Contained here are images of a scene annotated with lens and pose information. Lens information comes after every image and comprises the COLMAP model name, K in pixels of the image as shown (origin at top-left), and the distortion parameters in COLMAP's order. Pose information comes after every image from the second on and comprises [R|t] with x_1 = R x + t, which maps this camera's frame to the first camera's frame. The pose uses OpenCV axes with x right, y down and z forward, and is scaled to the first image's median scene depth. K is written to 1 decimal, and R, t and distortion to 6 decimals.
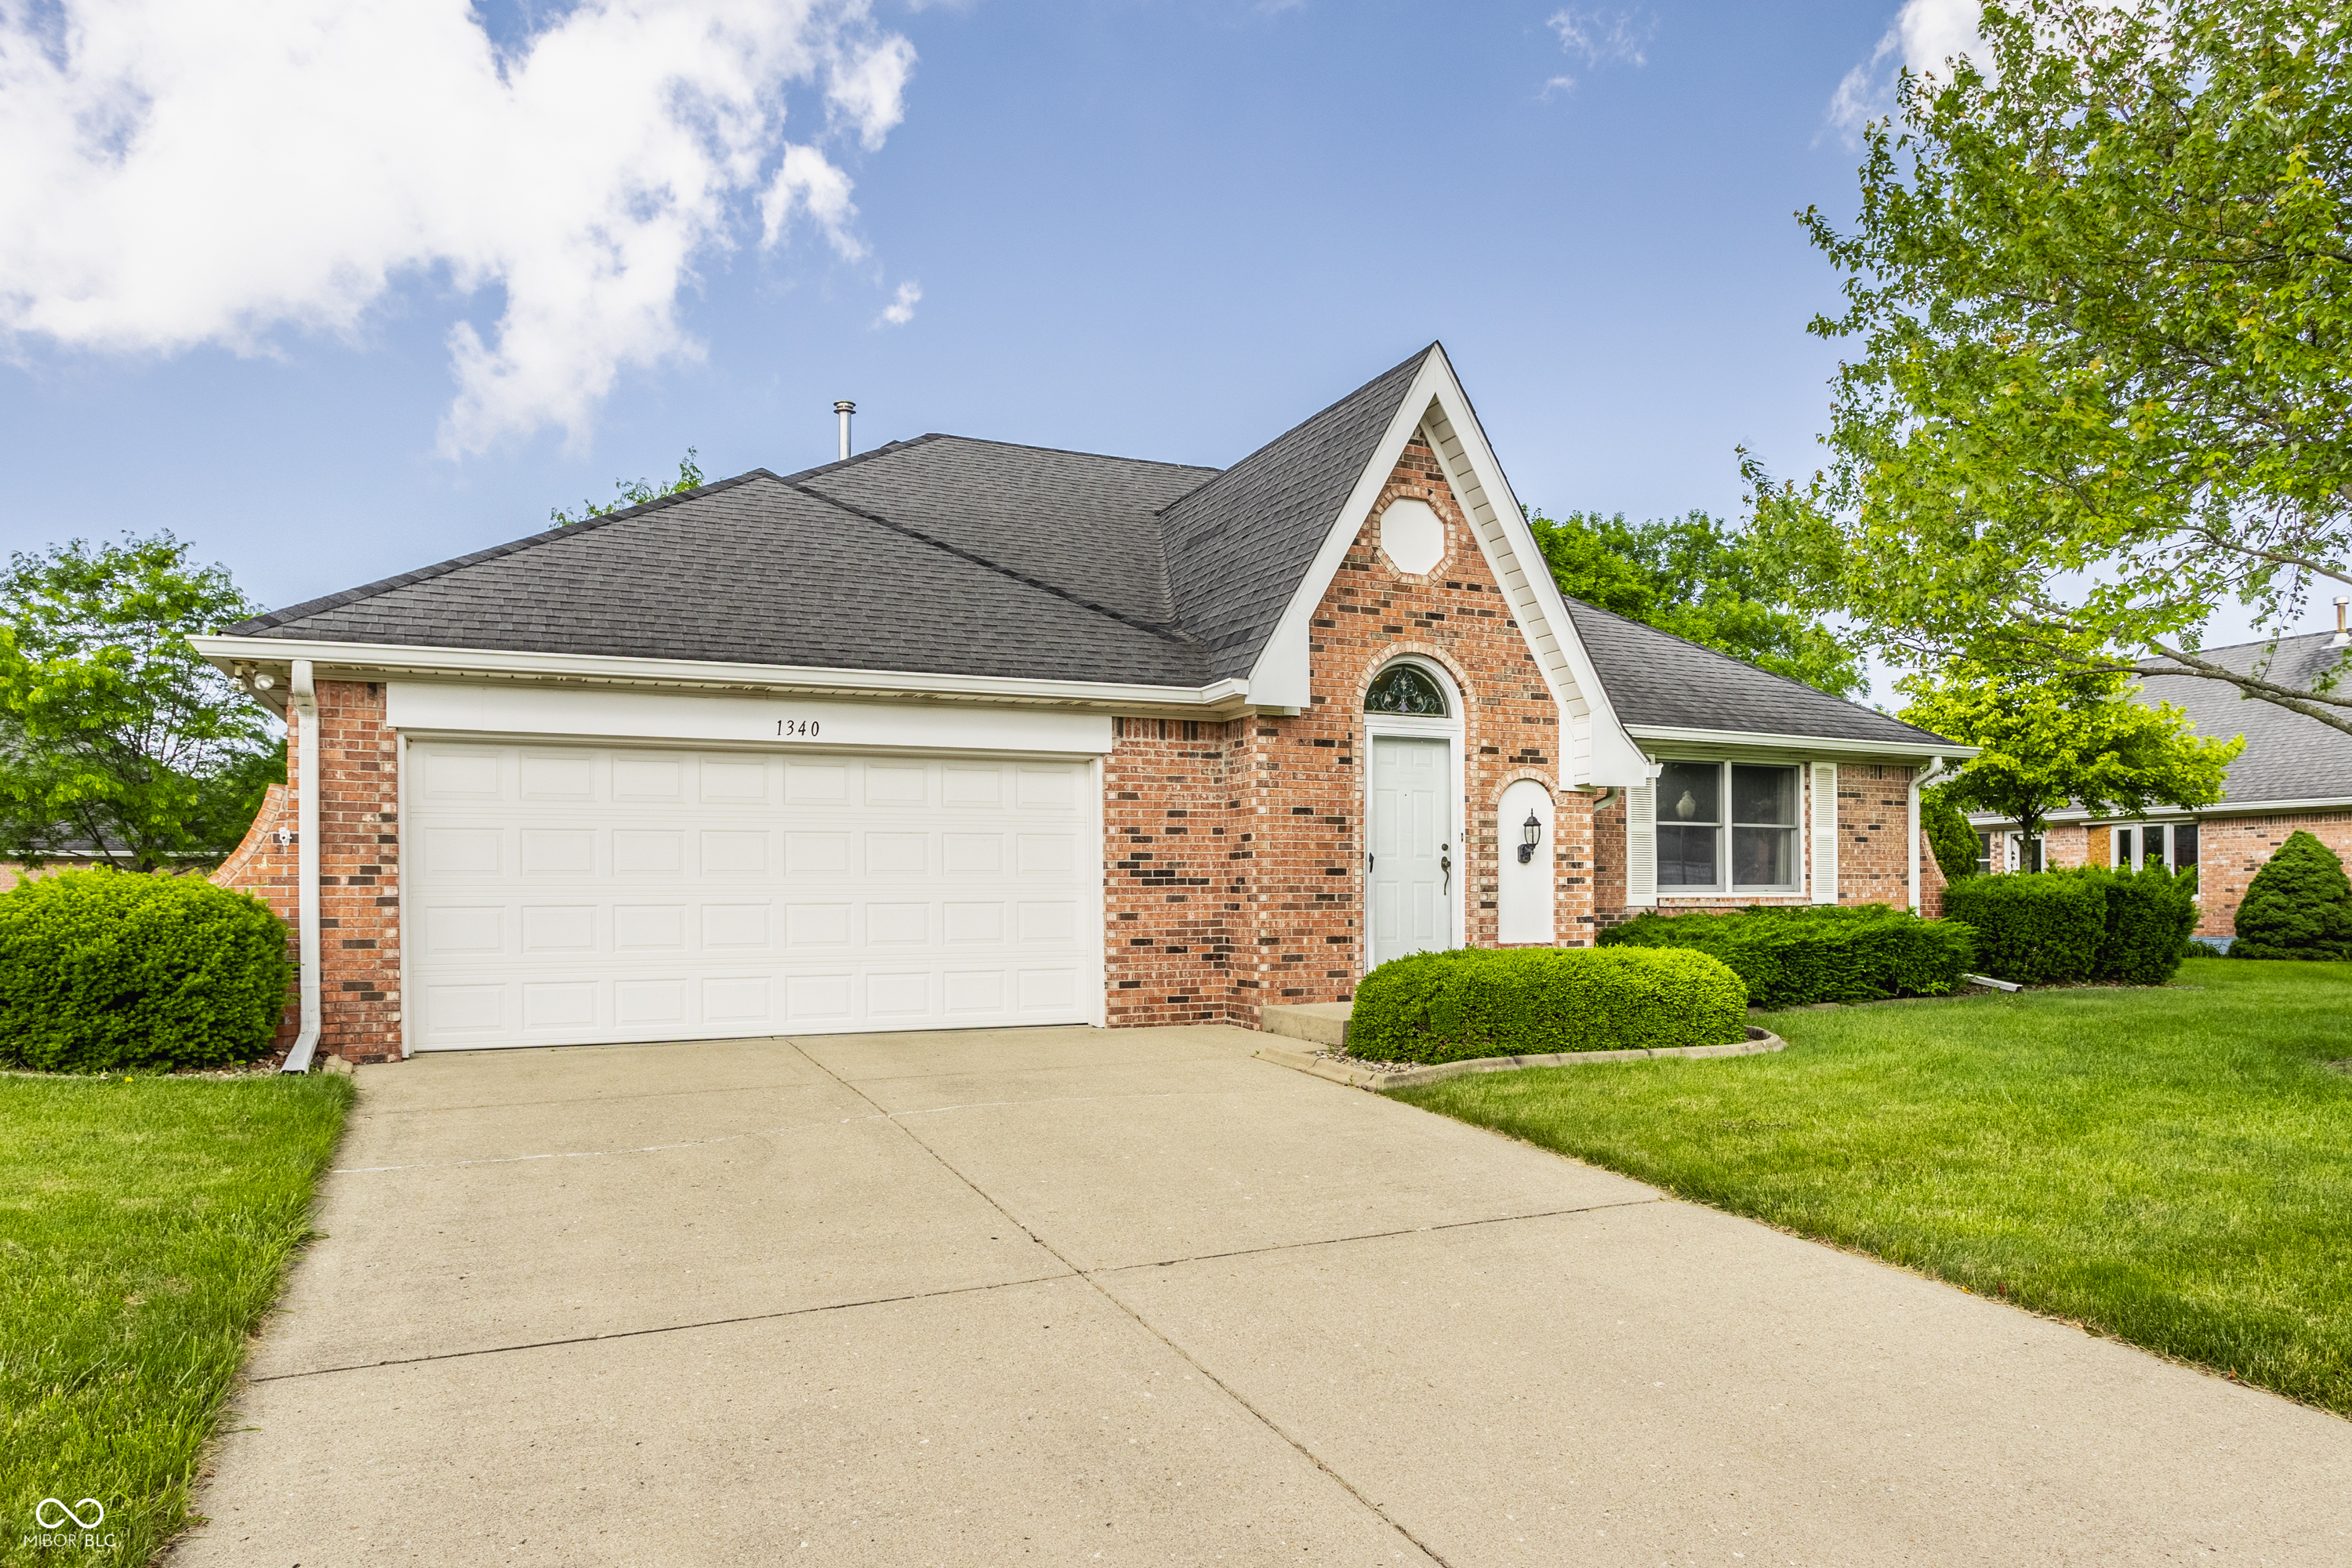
lens RADIAL K [[1542.1, 0, 1239.5], [0, 1542.1, 899.6], [0, 0, 1]] dist [-0.043447, -0.001712]
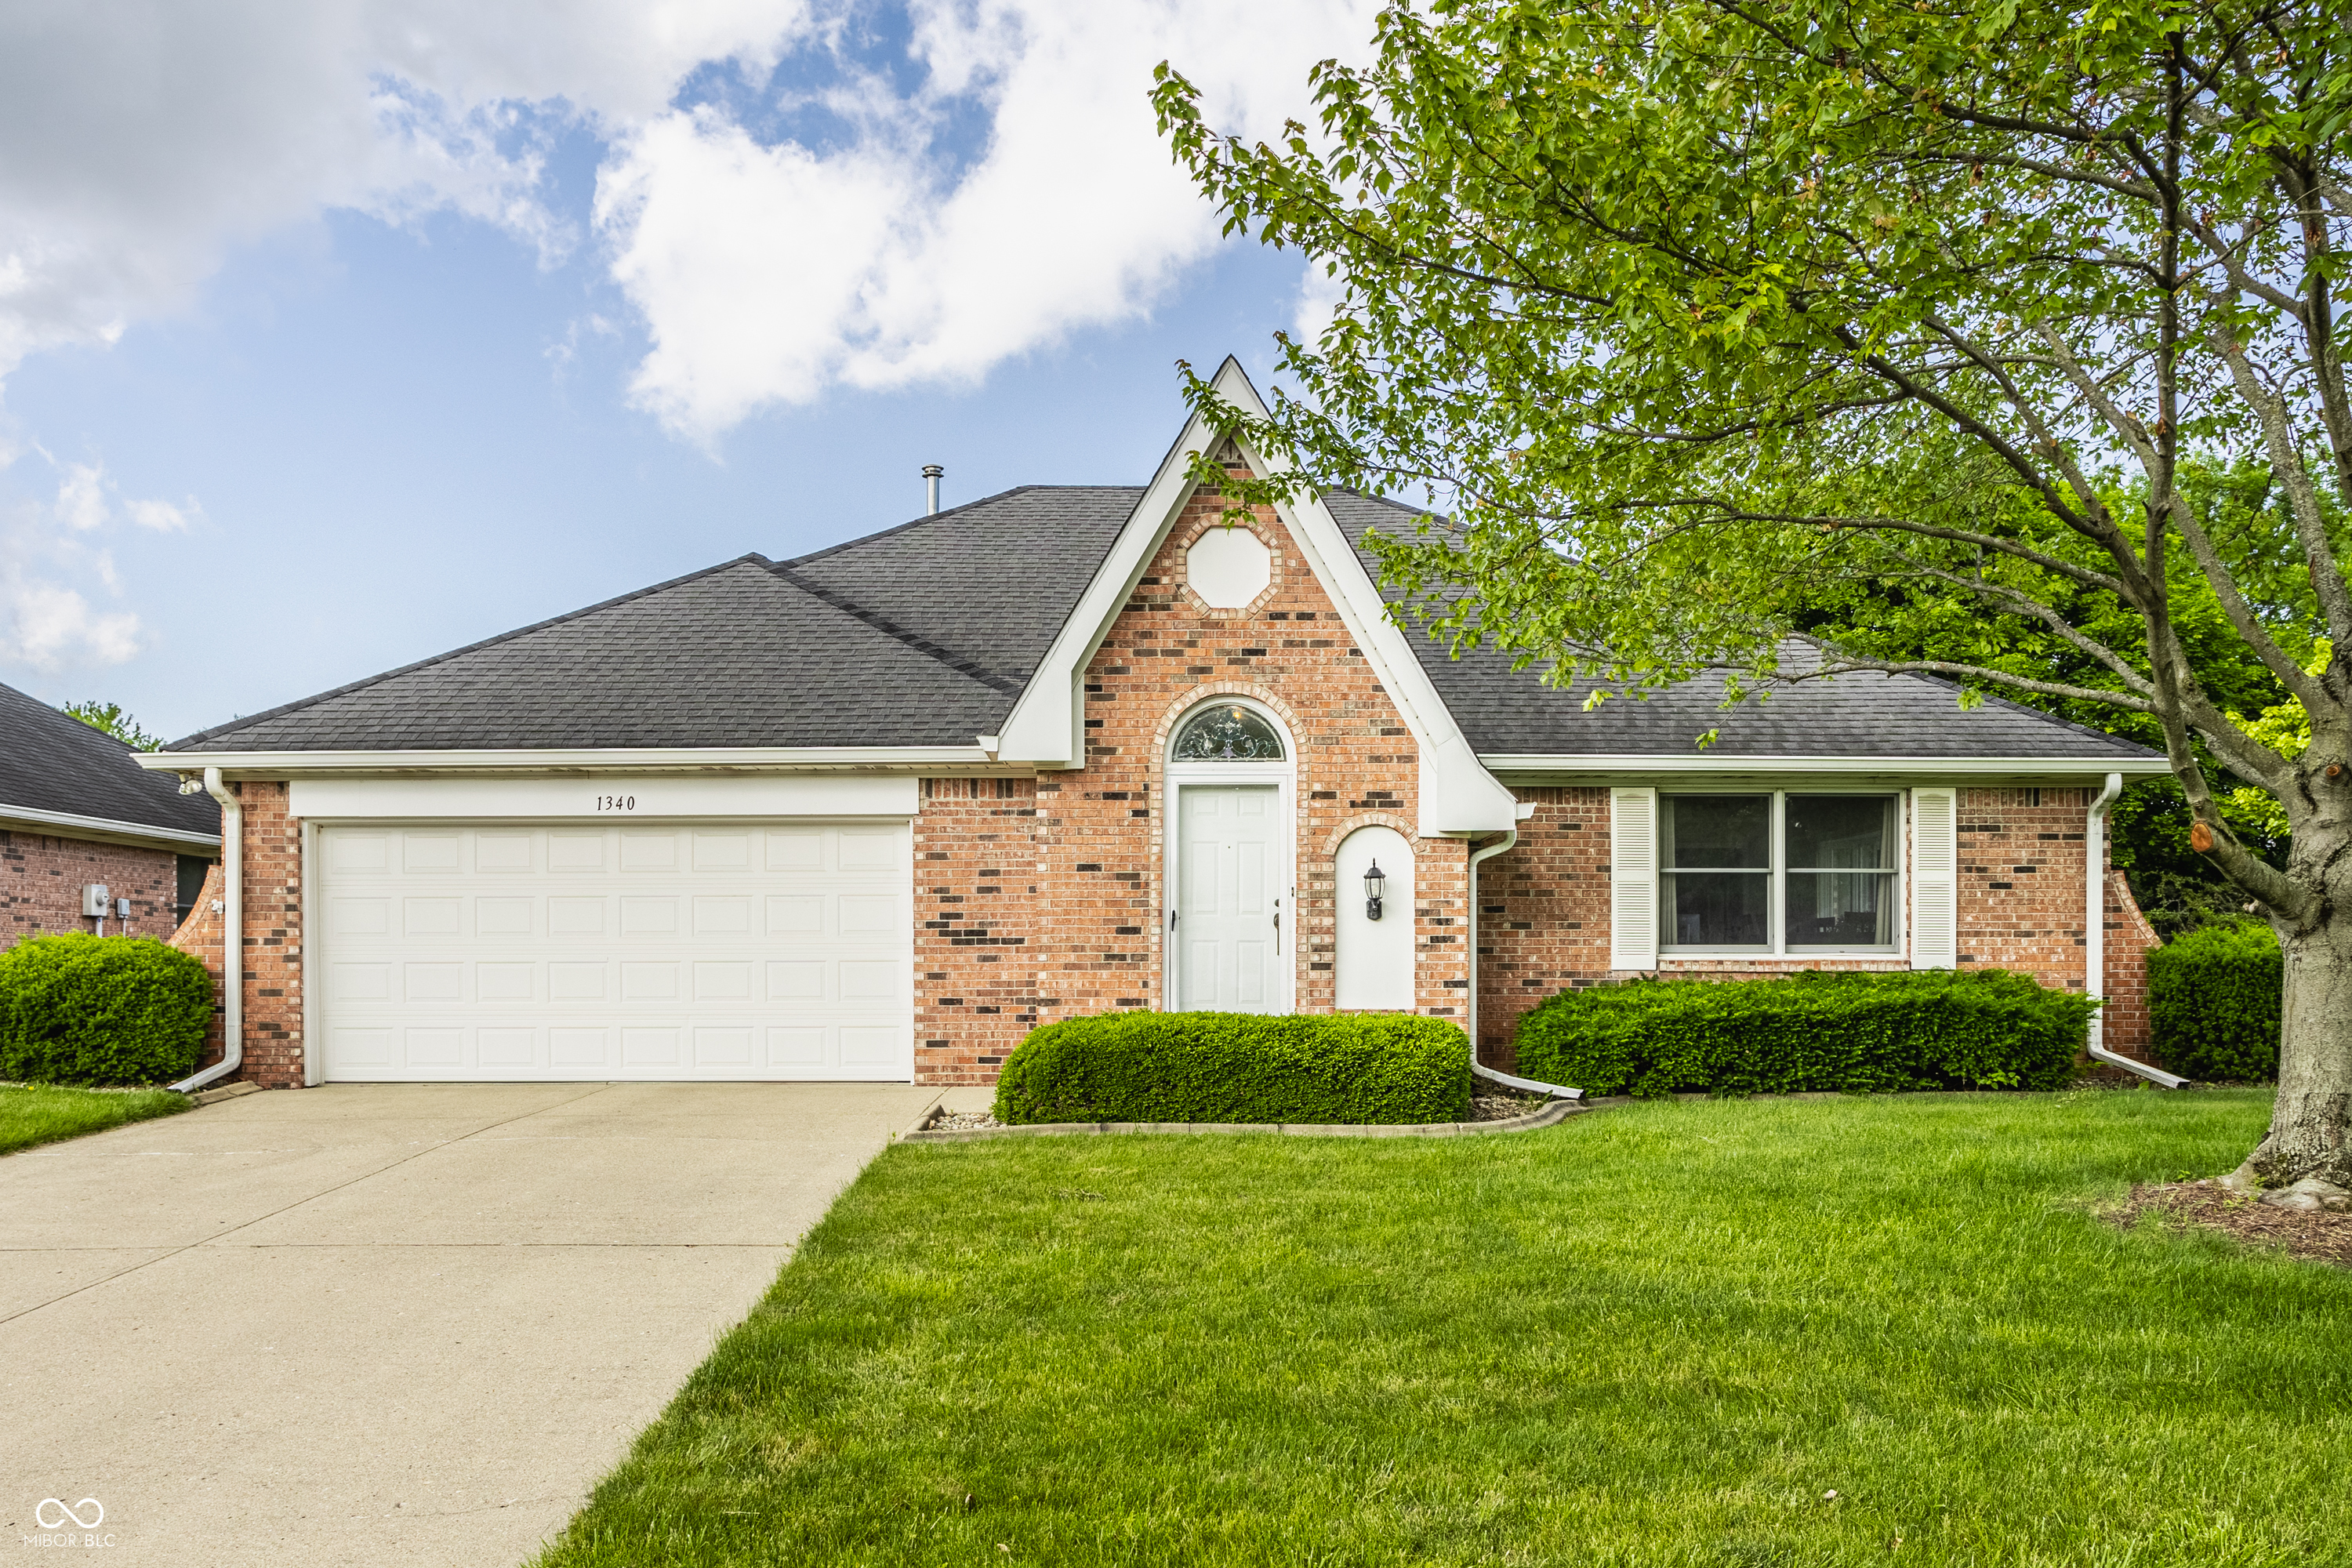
lens RADIAL K [[1792.9, 0, 1177.5], [0, 1792.9, 980.7], [0, 0, 1]] dist [-0.036168, 0.004005]
pose [[0.897772, 0.007224, -0.440402, 0.575214], [-0.003803, 0.999955, 0.008649, 0.003220], [0.440444, -0.006090, 0.897759, 0.018884]]
